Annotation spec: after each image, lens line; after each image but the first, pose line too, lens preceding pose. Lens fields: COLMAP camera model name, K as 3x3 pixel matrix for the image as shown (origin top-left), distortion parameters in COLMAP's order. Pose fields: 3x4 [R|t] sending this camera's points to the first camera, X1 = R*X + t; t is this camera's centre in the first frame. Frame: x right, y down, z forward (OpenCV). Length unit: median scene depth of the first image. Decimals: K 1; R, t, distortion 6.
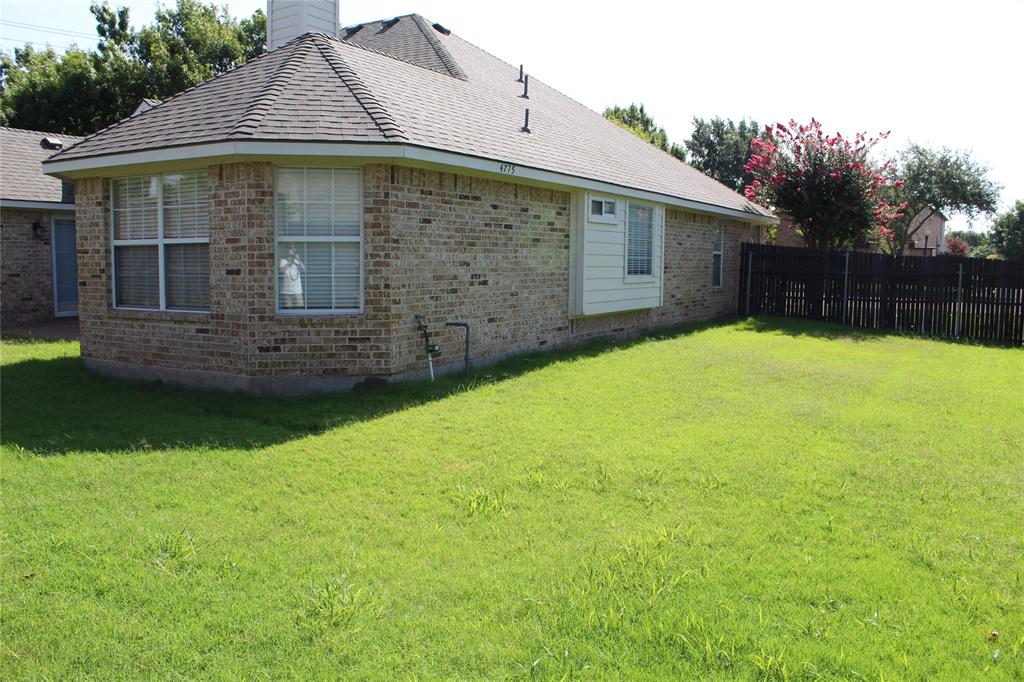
lens RADIAL K [[852.5, 0, 511.3], [0, 852.5, 346.9], [0, 0, 1]] dist [-0.150455, 0.115370]
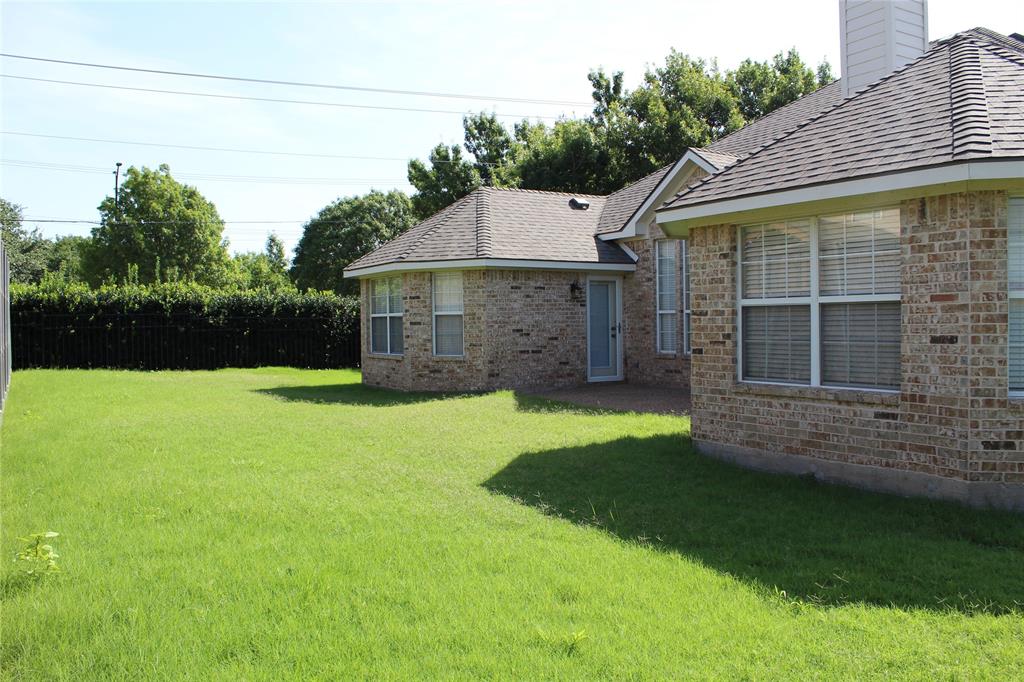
lens RADIAL K [[852.5, 0, 508.1], [0, 852.5, 349.0], [0, 0, 1]] dist [-0.150455, 0.115370]
pose [[0.879034, 0.001414, -0.476757, -0.282364], [-0.034405, 0.997577, -0.060475, -0.020179], [0.475517, 0.069562, 0.876952, 0.149990]]
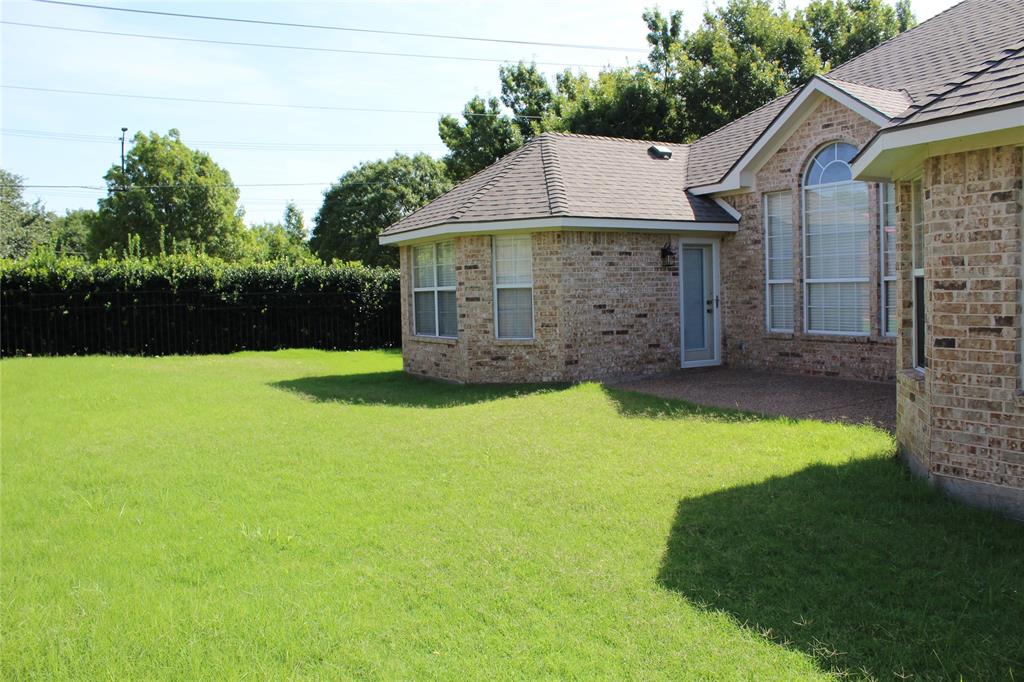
lens RADIAL K [[852.5, 0, 507.2], [0, 852.5, 341.6], [0, 0, 1]] dist [-0.150455, 0.115370]
pose [[0.867845, 0.003702, -0.496820, -0.509788], [-0.023194, 0.999184, -0.033071, -0.053062], [0.496293, 0.040224, 0.867223, 0.374359]]
